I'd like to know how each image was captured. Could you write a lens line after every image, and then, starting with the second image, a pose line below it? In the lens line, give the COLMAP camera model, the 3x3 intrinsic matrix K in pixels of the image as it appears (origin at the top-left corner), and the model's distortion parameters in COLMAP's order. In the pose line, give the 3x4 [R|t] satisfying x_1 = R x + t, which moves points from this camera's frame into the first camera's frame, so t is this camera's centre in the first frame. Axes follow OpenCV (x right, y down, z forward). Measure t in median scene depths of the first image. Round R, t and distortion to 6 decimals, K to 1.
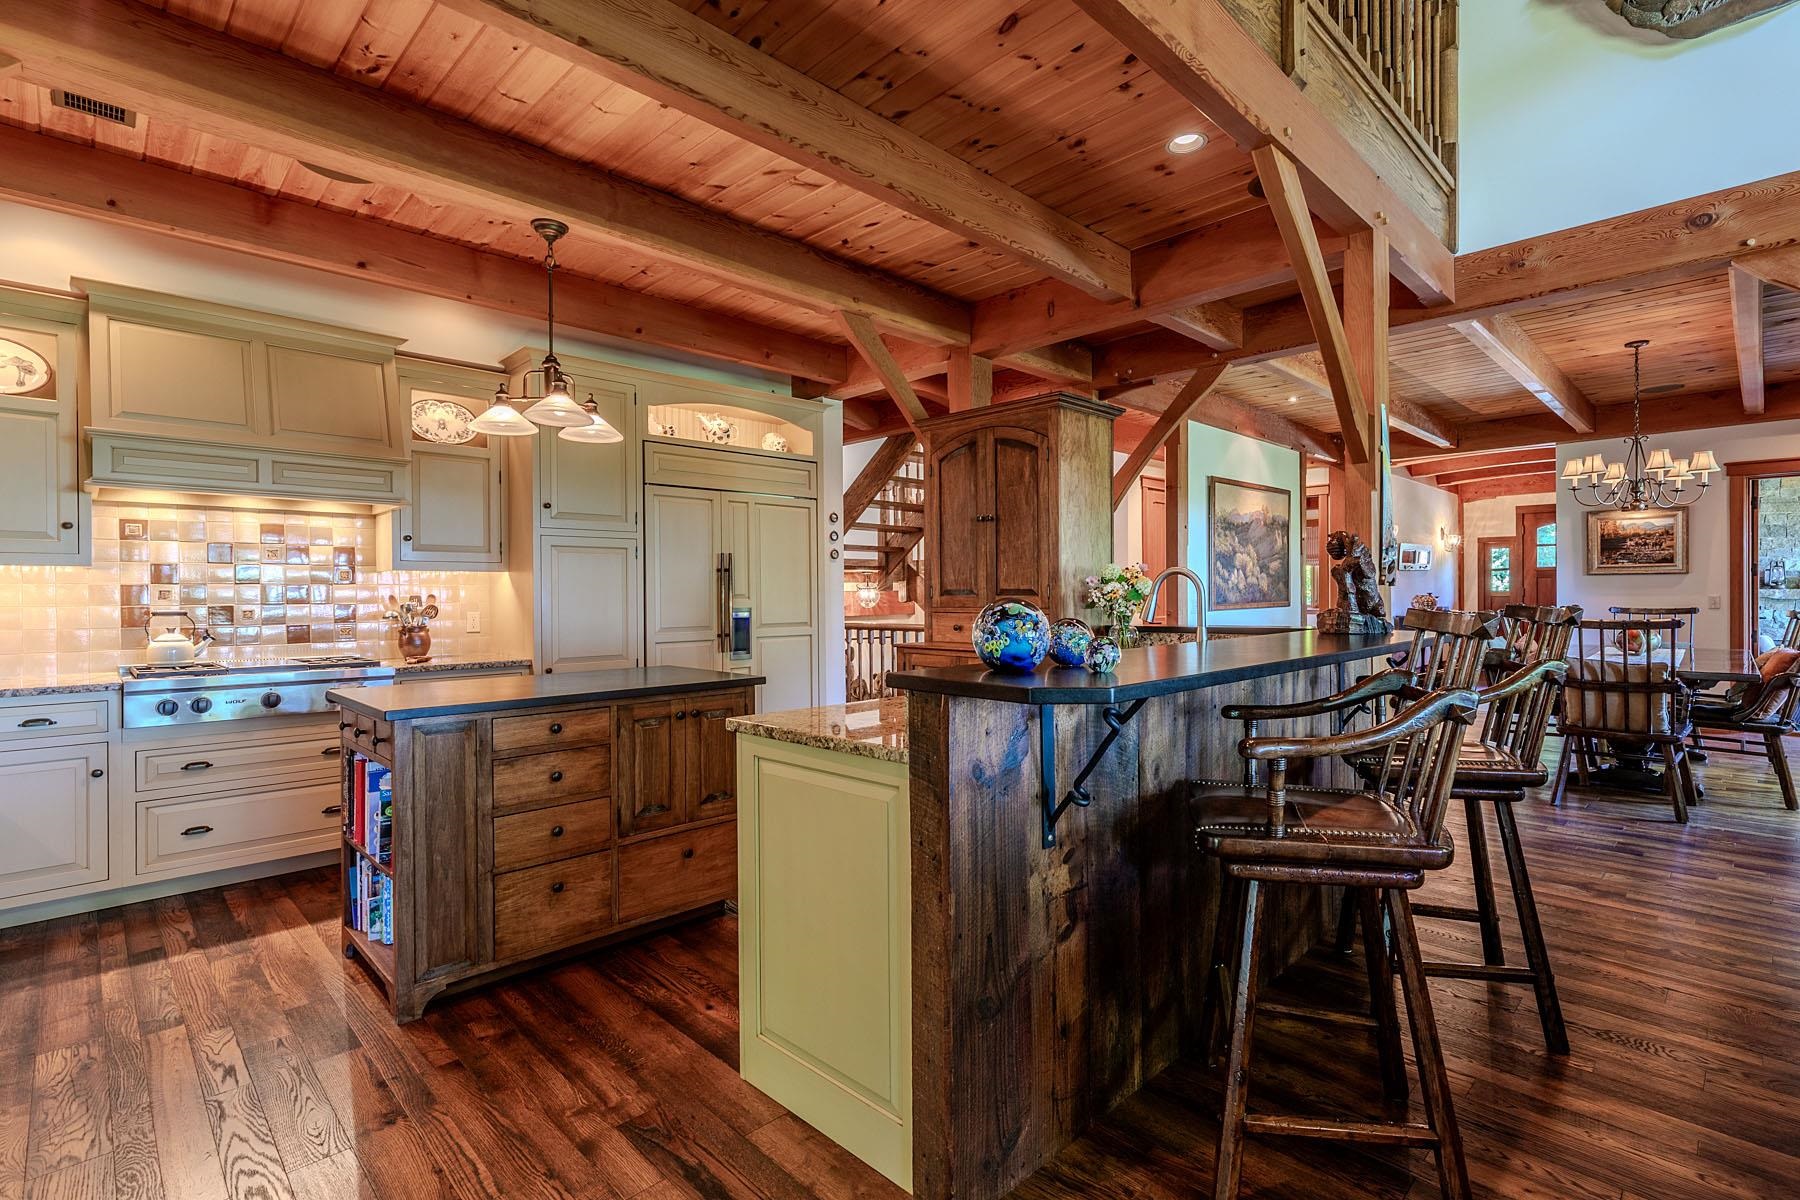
lens RADIAL K [[806.0, 0, 925.1], [0, 806.0, 594.0], [0, 0, 1]] dist [0.003667, 0.000453]
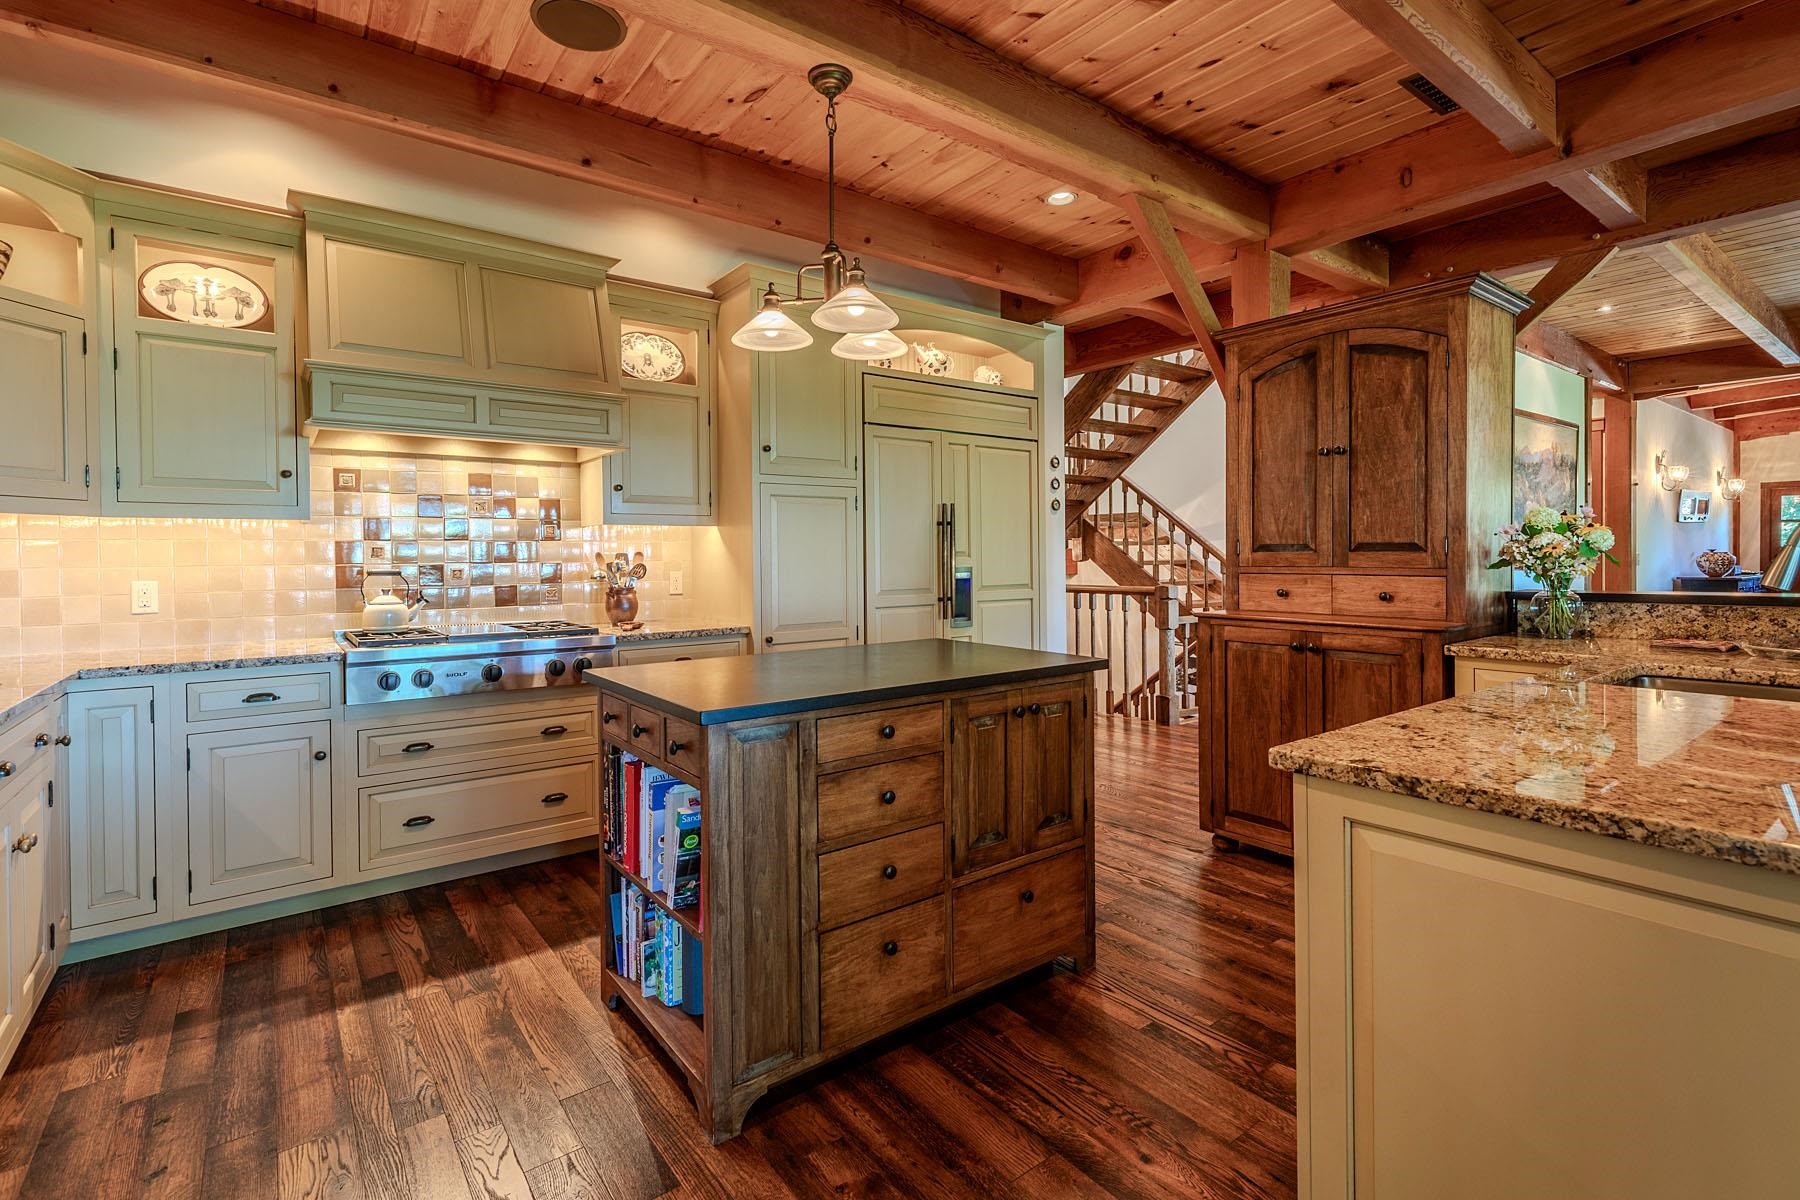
lens RADIAL K [[800.2, 0, 898.2], [0, 800.2, 561.4], [0, 0, 1]] dist [0.004200, 0.000180]
pose [[0.989966, -0.000085, -0.141308, -0.250558], [0.001453, 0.999953, 0.009573, 0.003651], [0.141301, -0.009682, 0.989919, 0.206226]]
